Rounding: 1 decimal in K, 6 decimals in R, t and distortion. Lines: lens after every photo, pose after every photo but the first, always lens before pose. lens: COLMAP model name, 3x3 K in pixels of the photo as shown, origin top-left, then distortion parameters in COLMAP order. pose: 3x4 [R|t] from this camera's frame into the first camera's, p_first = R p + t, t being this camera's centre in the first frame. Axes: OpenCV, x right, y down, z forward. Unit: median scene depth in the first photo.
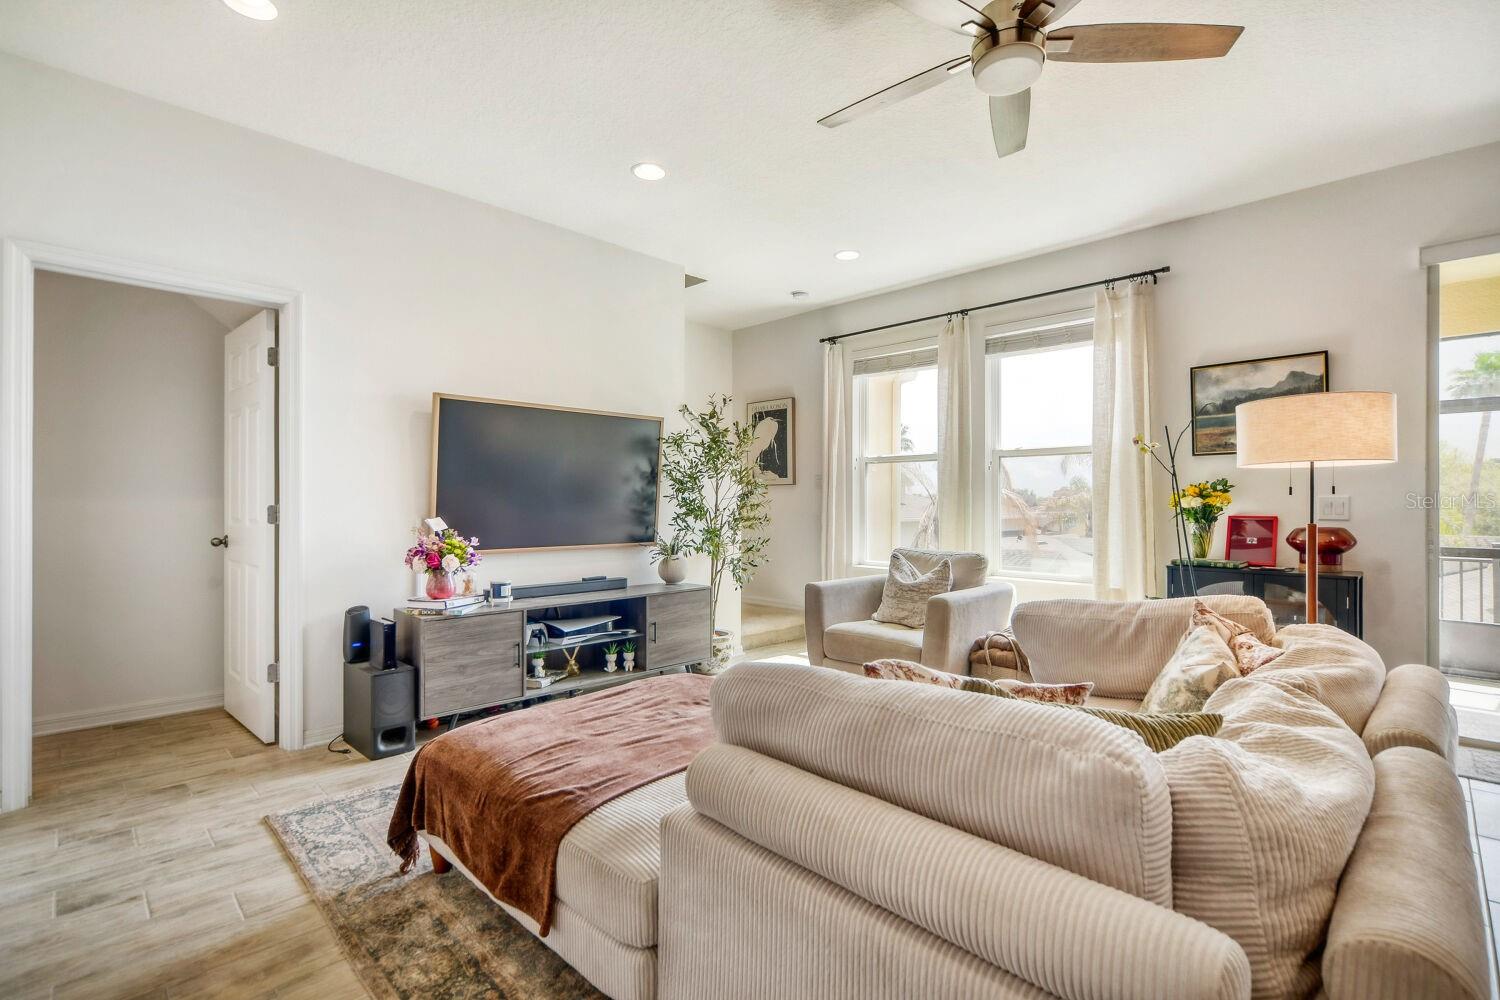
lens RADIAL K [[698.6, 0, 743.5], [0, 698.6, 499.3], [0, 0, 1]] dist [-0.001776, 0.000367]
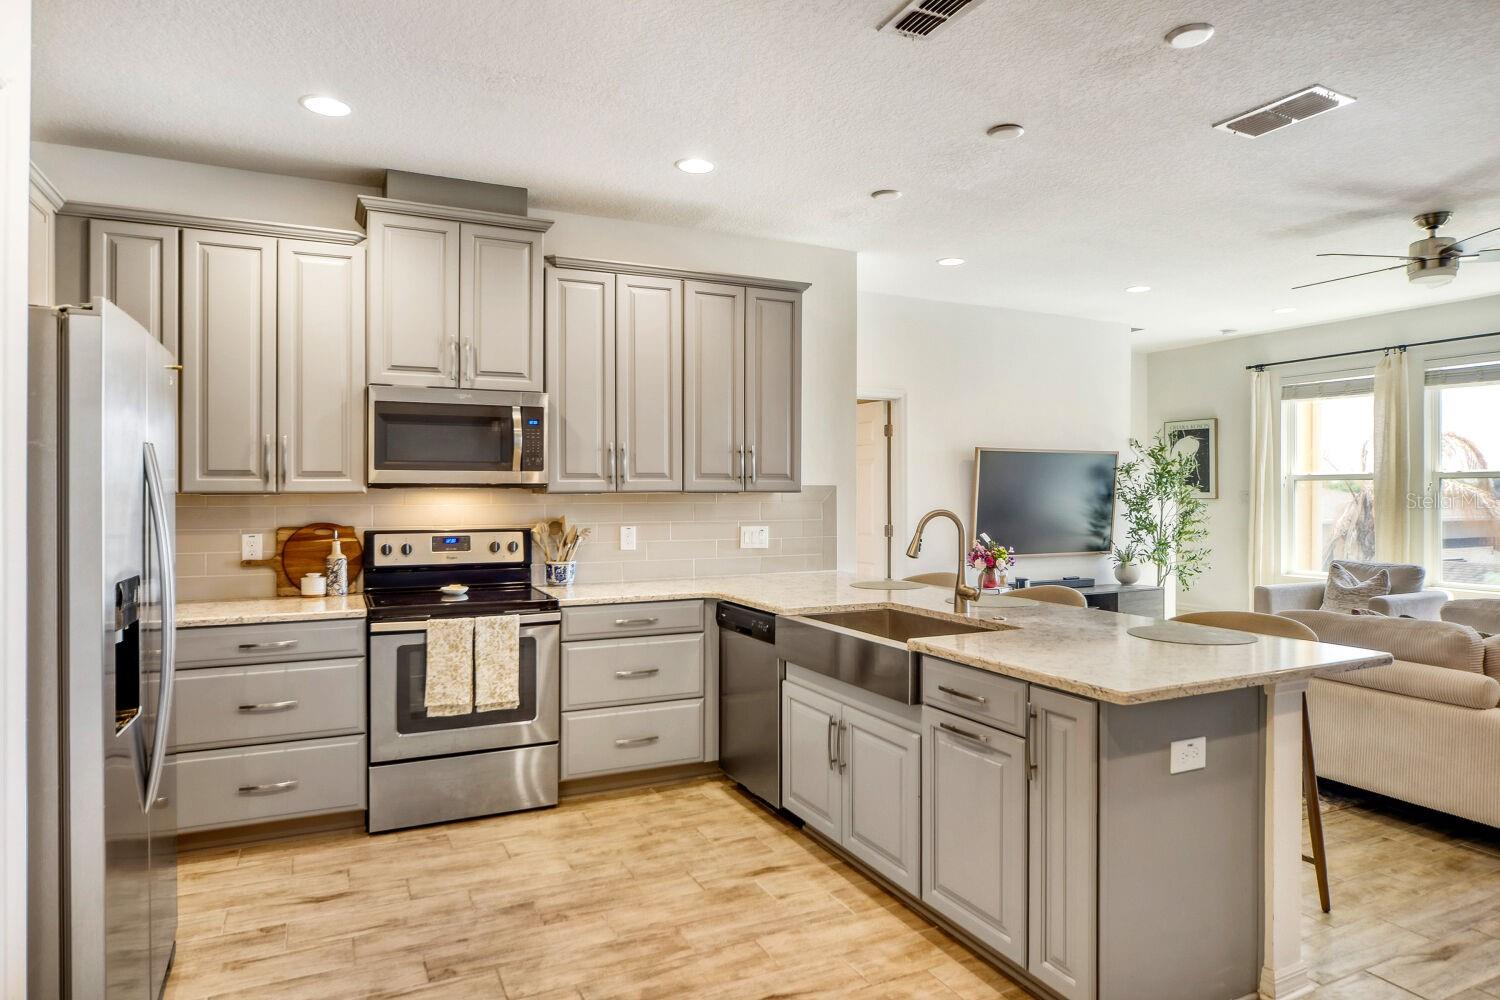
lens RADIAL K [[876.4, 0, 756.6], [0, 876.4, 498.7], [0, 0, 1]] dist [-0.008563, 0.001112]
pose [[0.945713, -0.000942, -0.325002, -0.219069], [0.004198, 0.999948, 0.009319, -0.049875], [0.324976, -0.010177, 0.945667, -0.695449]]
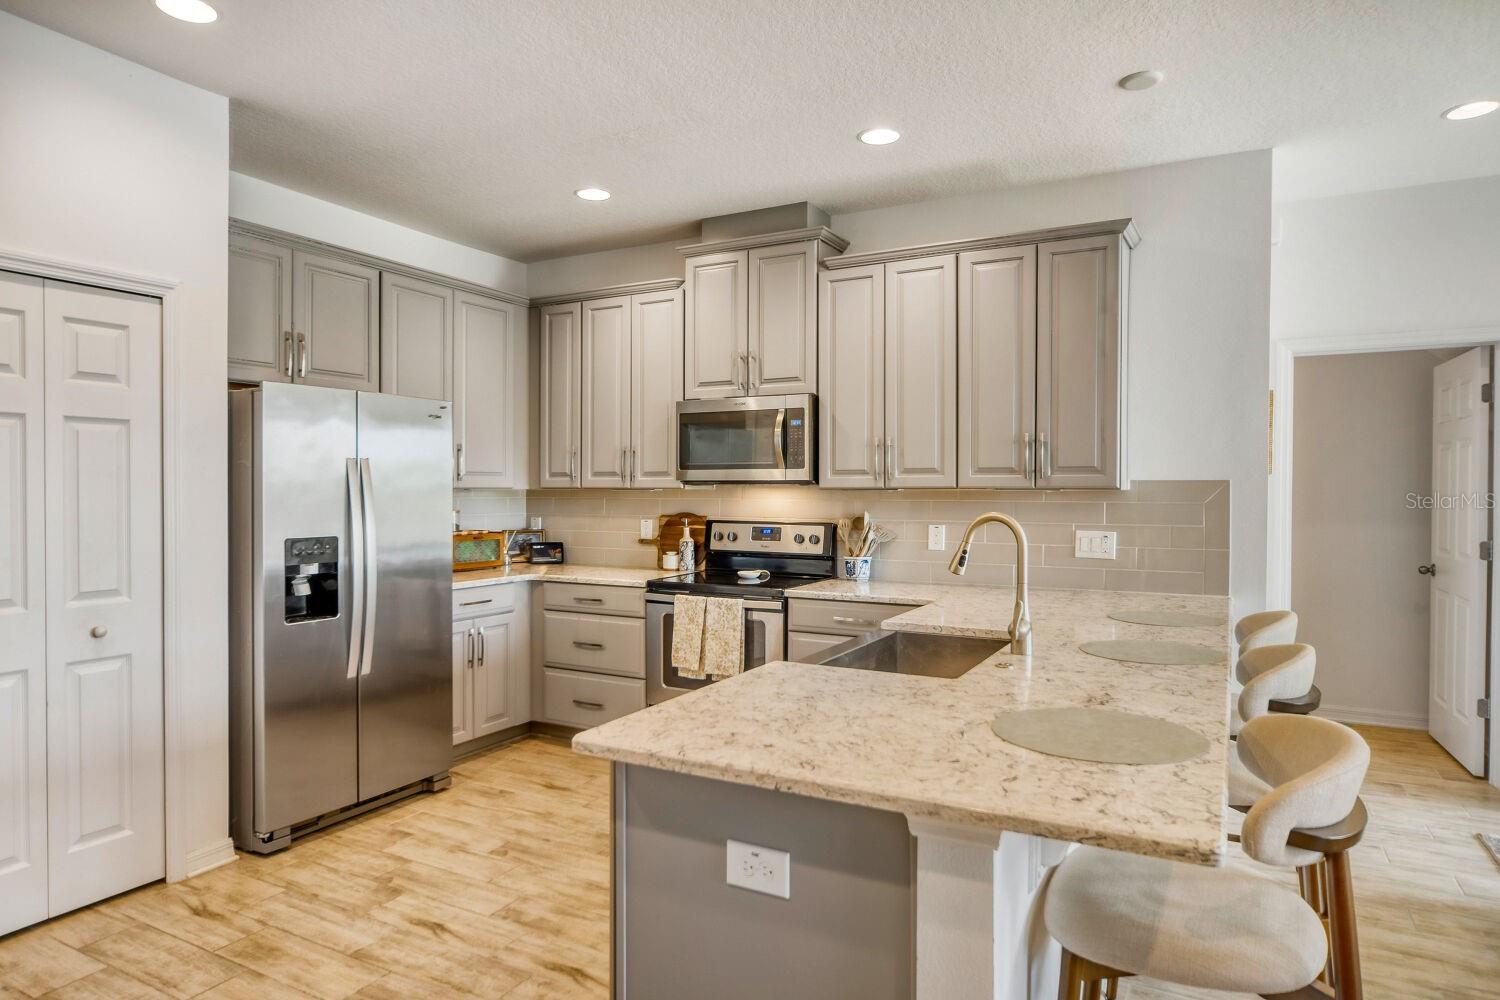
lens RADIAL K [[888.6, 0, 748.3], [0, 888.6, 503.1], [0, 0, 1]] dist [-0.007360, 0.001976]
pose [[0.292360, 0.014956, -0.956191, 0.164826], [0.001390, 0.999870, 0.016064, -0.048855], [0.956307, -0.006026, 0.292301, -0.273916]]
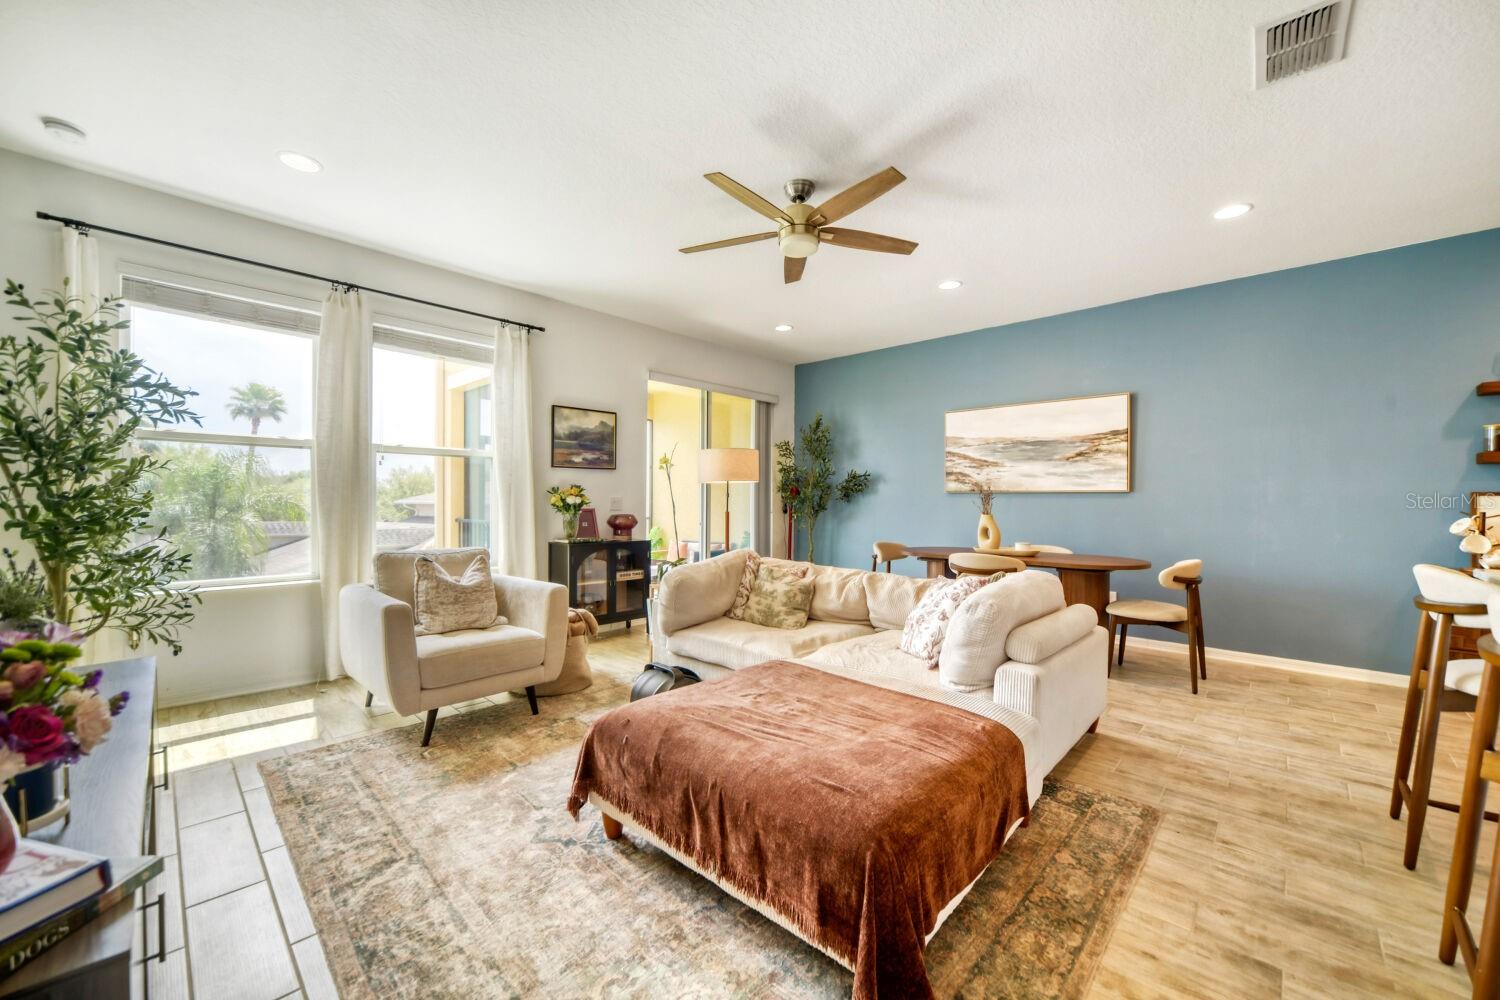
lens RADIAL K [[579.6, 0, 750.5], [0, 579.6, 505.5], [0, 0, 1]] dist [-0.001742, -0.000066]
pose [[-0.016913, -0.008468, 0.999821, -0.479080], [-0.010434, 0.999911, 0.008292, 0.001628], [-0.999803, -0.010292, -0.017000, 0.540581]]
